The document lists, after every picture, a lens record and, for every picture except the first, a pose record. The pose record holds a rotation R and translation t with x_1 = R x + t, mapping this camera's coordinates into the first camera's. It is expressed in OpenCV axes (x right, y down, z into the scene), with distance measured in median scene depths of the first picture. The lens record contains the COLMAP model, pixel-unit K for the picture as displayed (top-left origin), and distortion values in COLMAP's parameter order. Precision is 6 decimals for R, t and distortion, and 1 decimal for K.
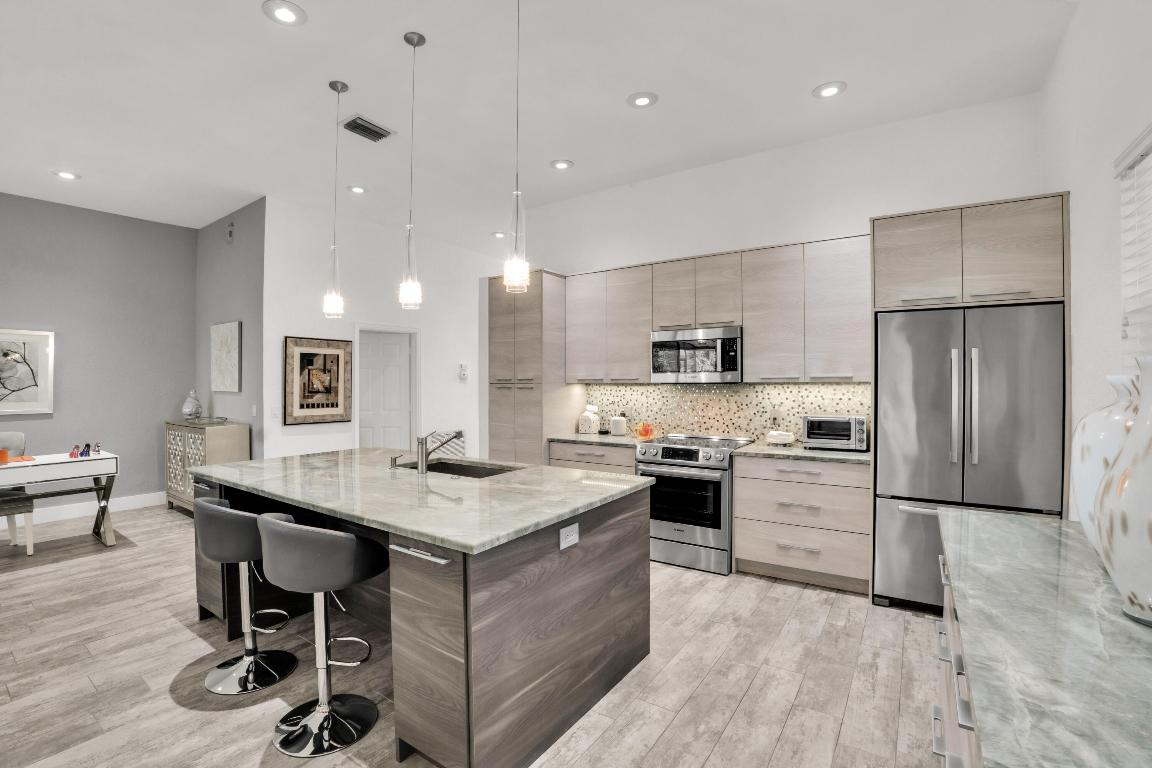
lens RADIAL K [[509.6, 0, 561.2], [0, 509.6, 382.0], [0, 0, 1]] dist [-0.057455, 0.000222]
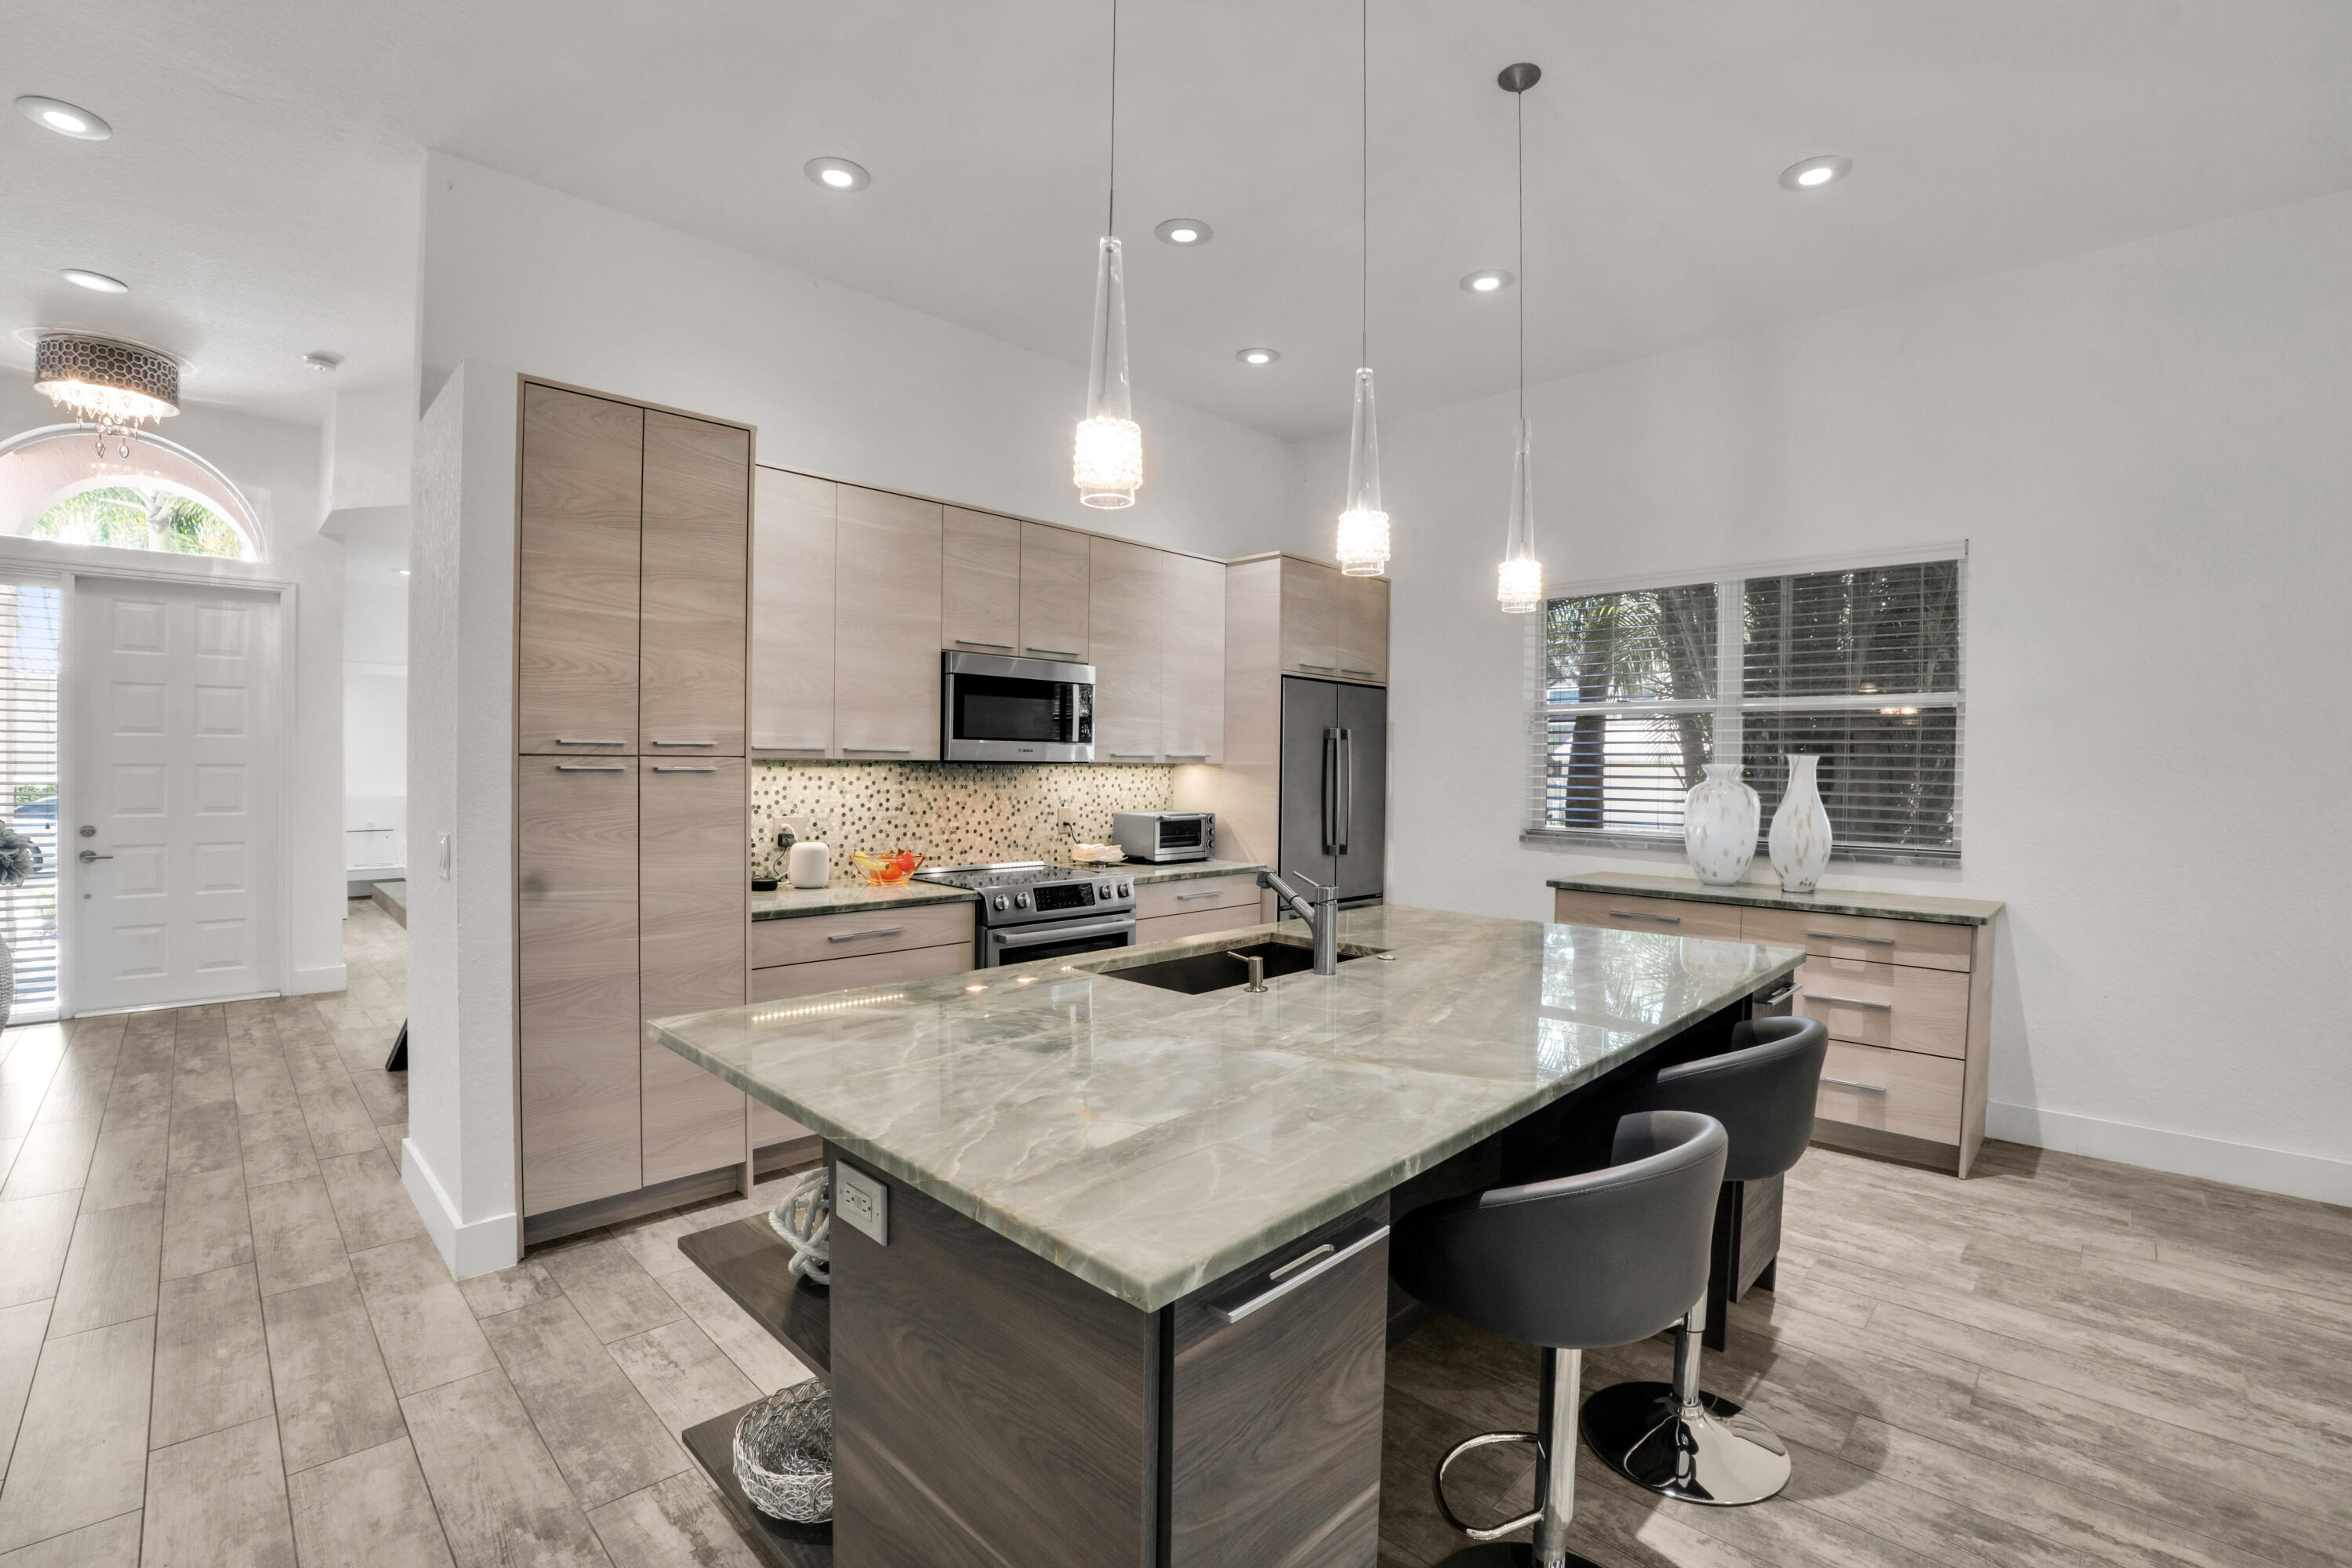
lens RADIAL K [[1033.0, 0, 1184.4], [0, 1033.0, 785.2], [0, 0, 1]] dist [-0.069117, 0.013164]
pose [[0.157528, -0.010135, 0.987463, -0.726256], [-0.011129, 0.999866, 0.012037, 0.010538], [-0.987452, -0.012885, 0.157394, 0.646664]]
